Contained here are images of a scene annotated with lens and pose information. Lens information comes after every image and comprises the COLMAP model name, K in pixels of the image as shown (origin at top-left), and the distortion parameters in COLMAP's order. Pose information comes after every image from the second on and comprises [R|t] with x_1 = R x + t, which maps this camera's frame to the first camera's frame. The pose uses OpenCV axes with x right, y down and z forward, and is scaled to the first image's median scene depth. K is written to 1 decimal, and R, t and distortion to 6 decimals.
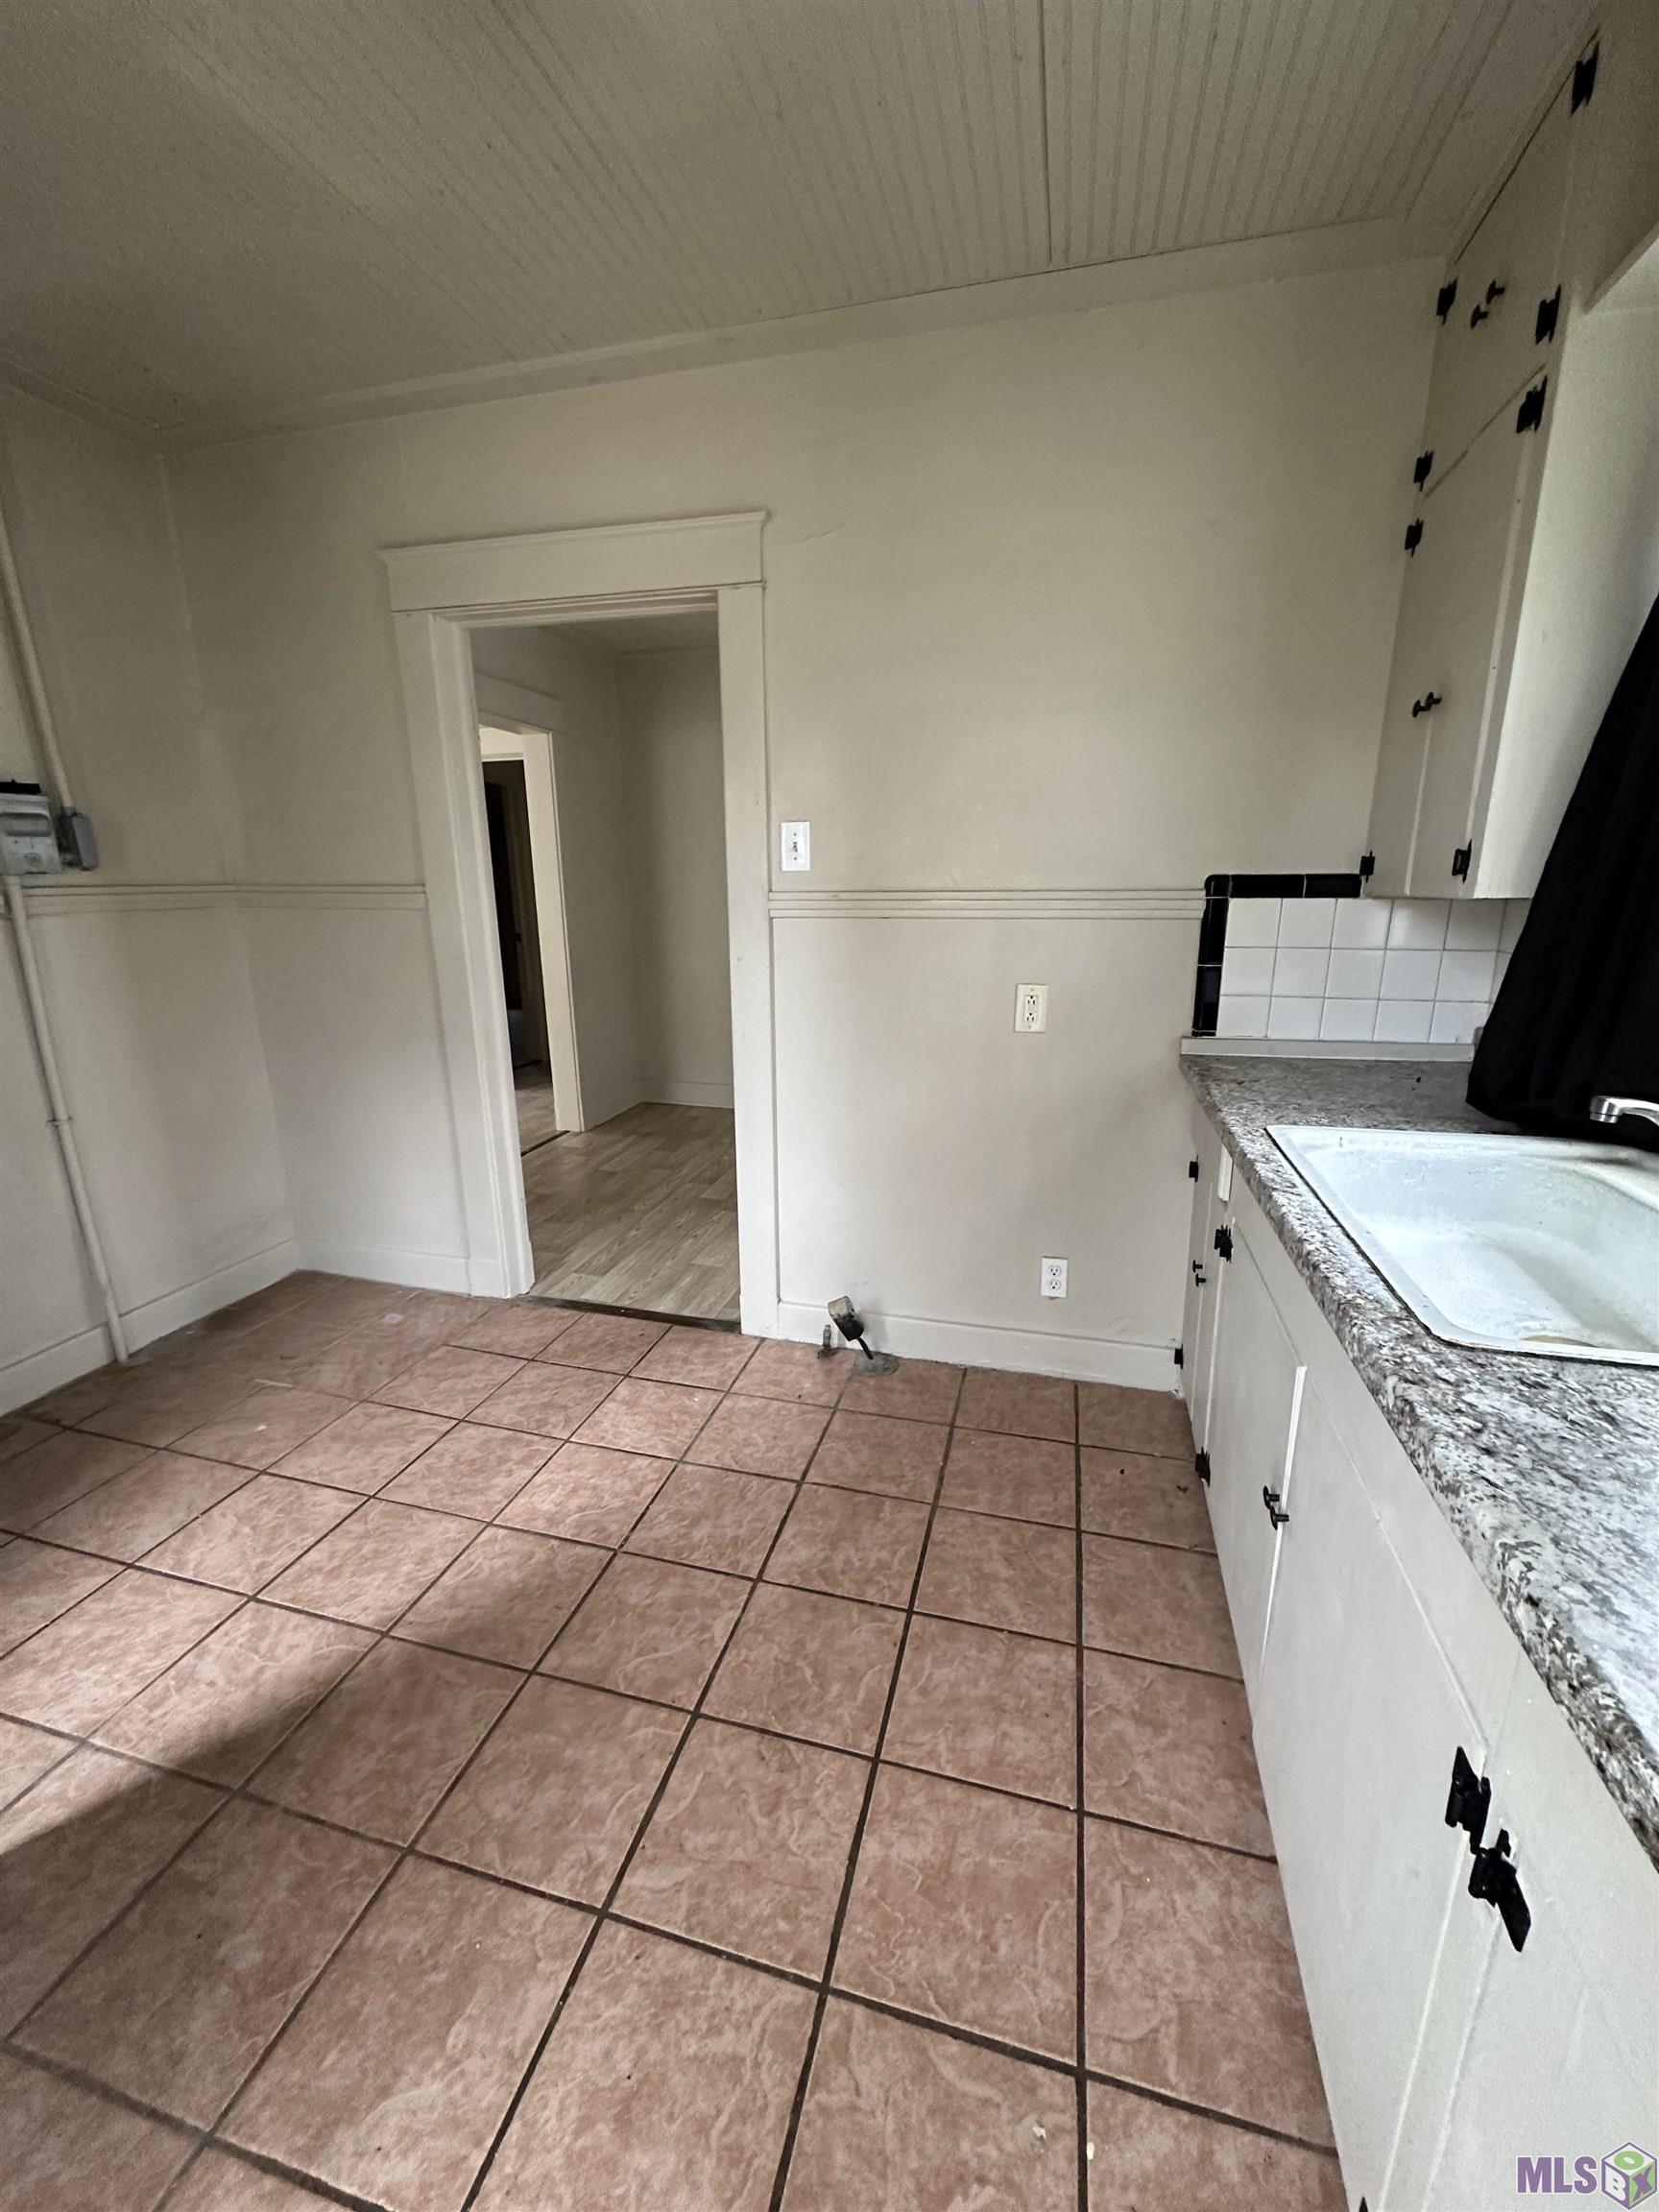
lens RADIAL K [[879.7, 0, 836.0], [0, 879.7, 1107.2], [0, 0, 1]] dist [-0.001254, -0.000490]
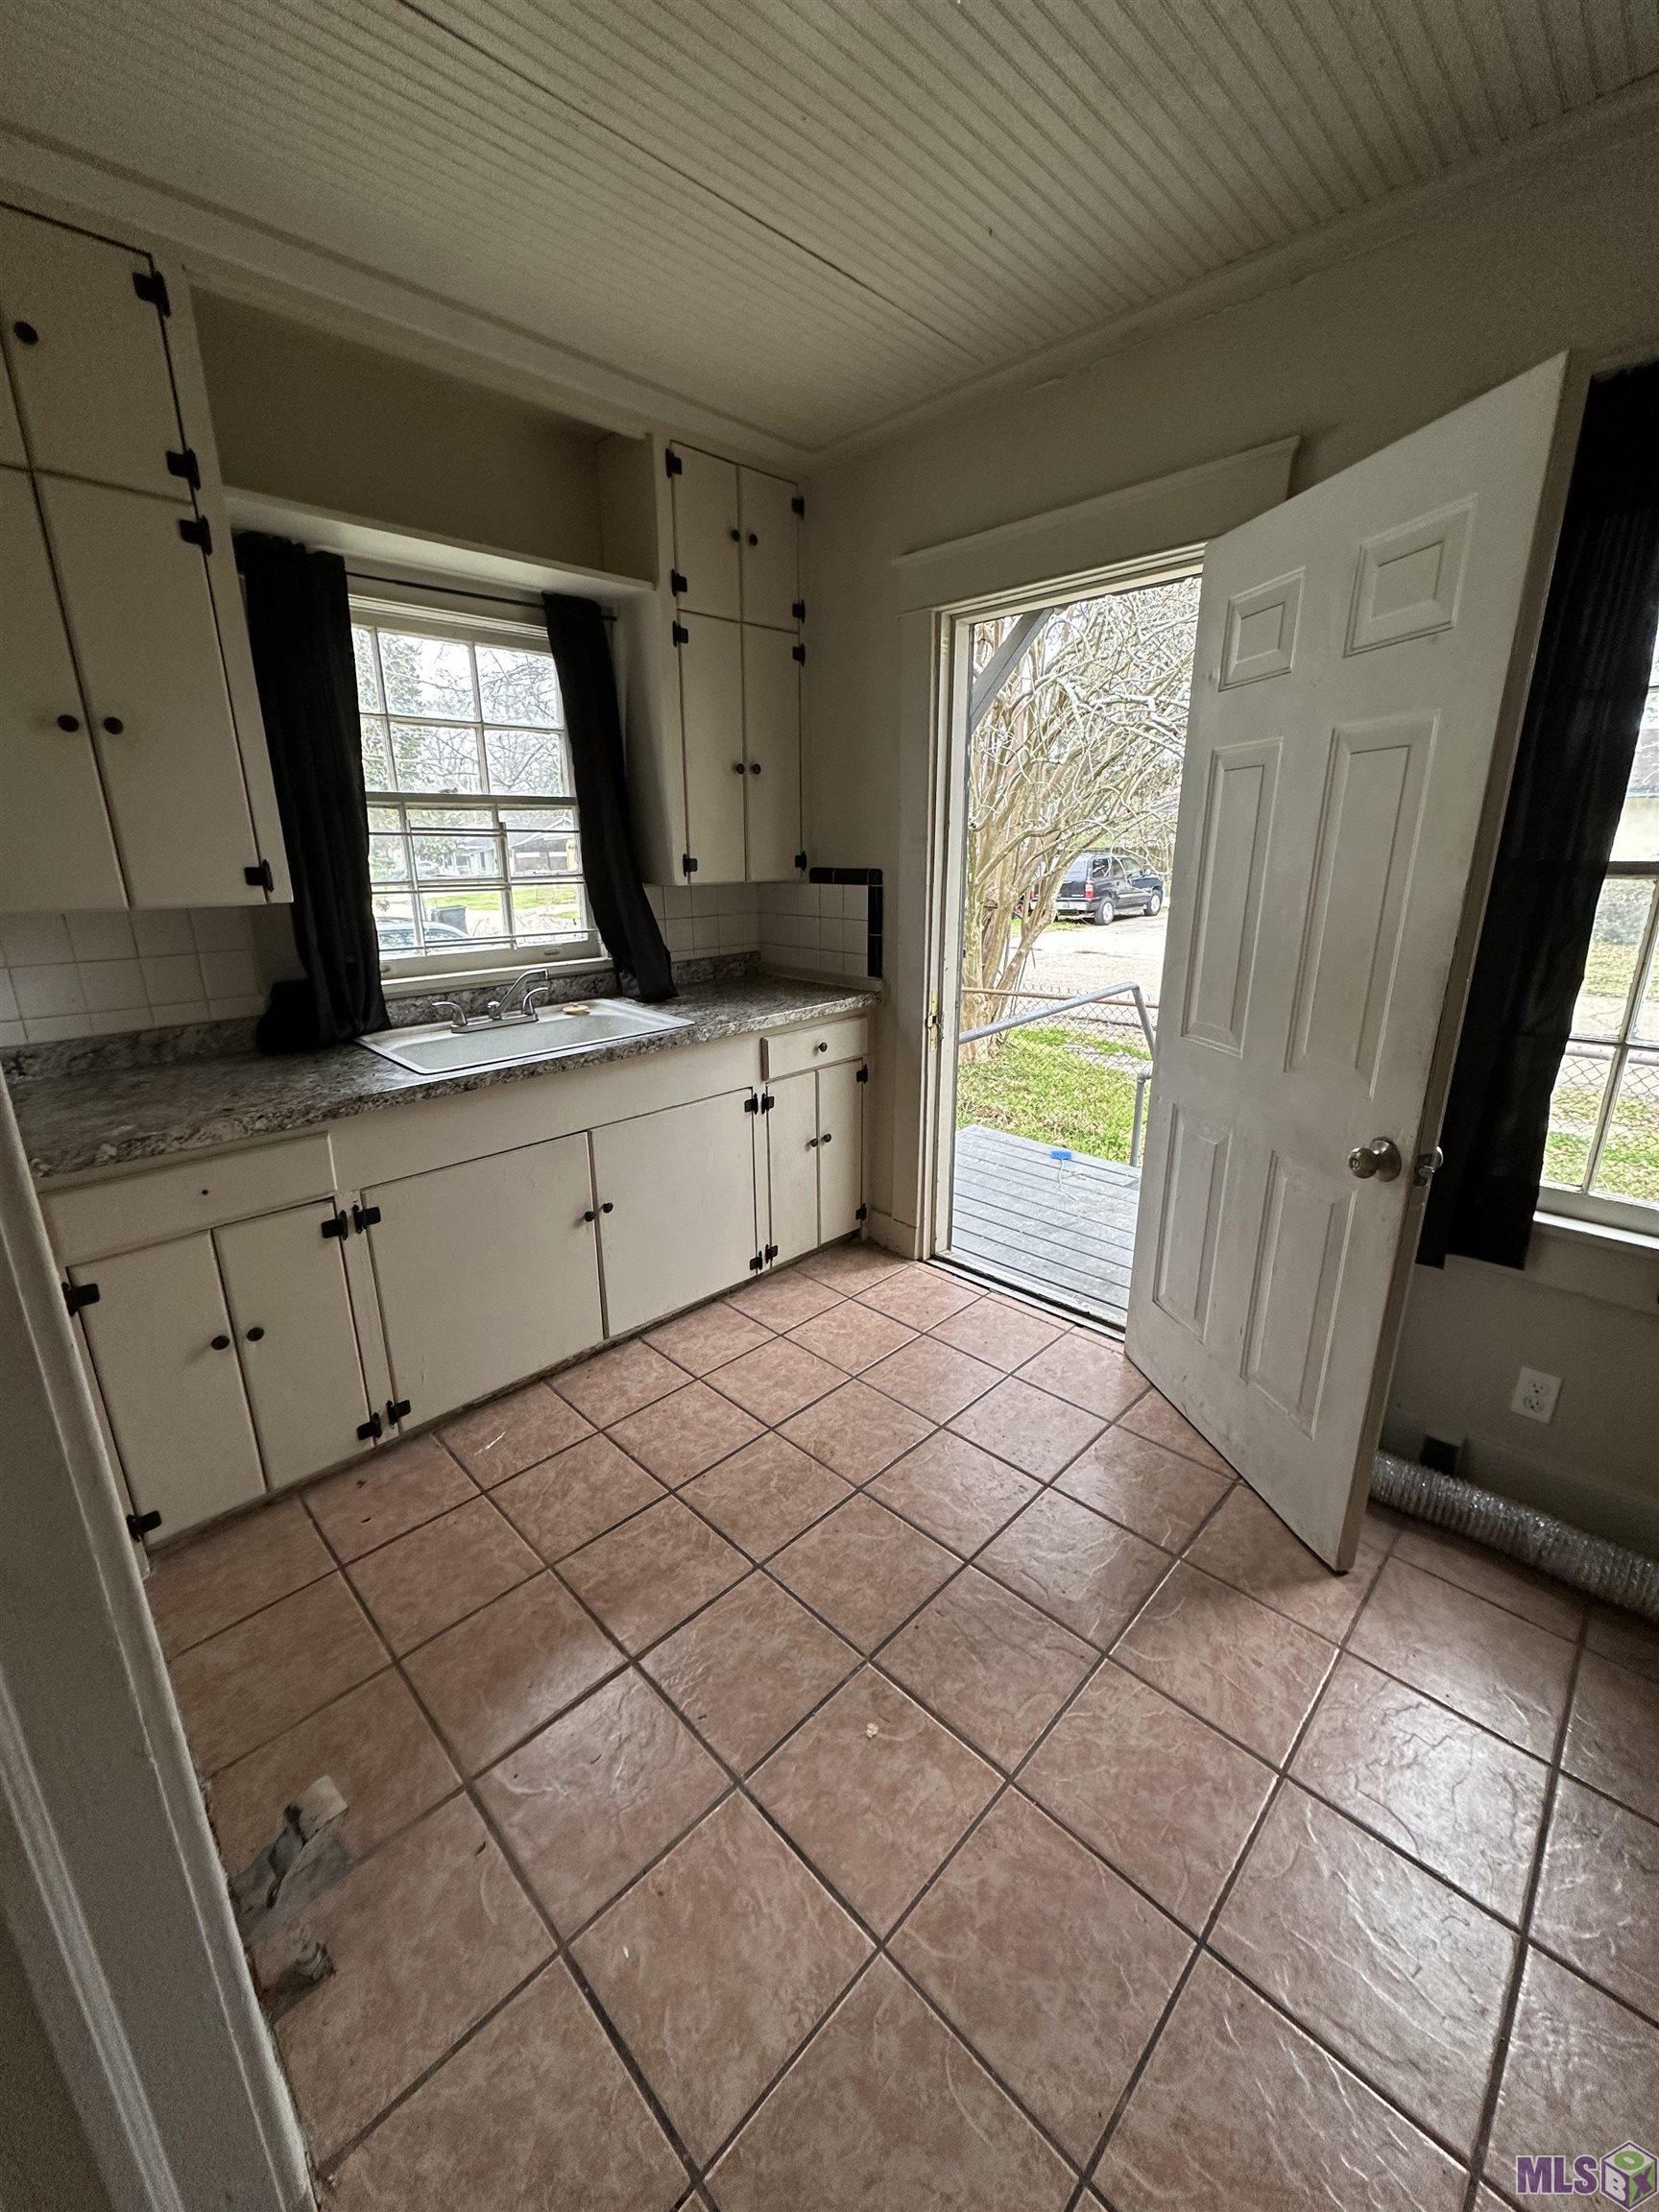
lens RADIAL K [[879.7, 0, 829.7], [0, 879.7, 1100.2], [0, 0, 1]] dist [-0.001254, -0.000490]
pose [[-0.865073, -0.130818, 0.484289, -0.639269], [0.133654, 0.870399, 0.473858, -0.456367], [-0.483514, 0.474649, -0.735474, 1.575163]]
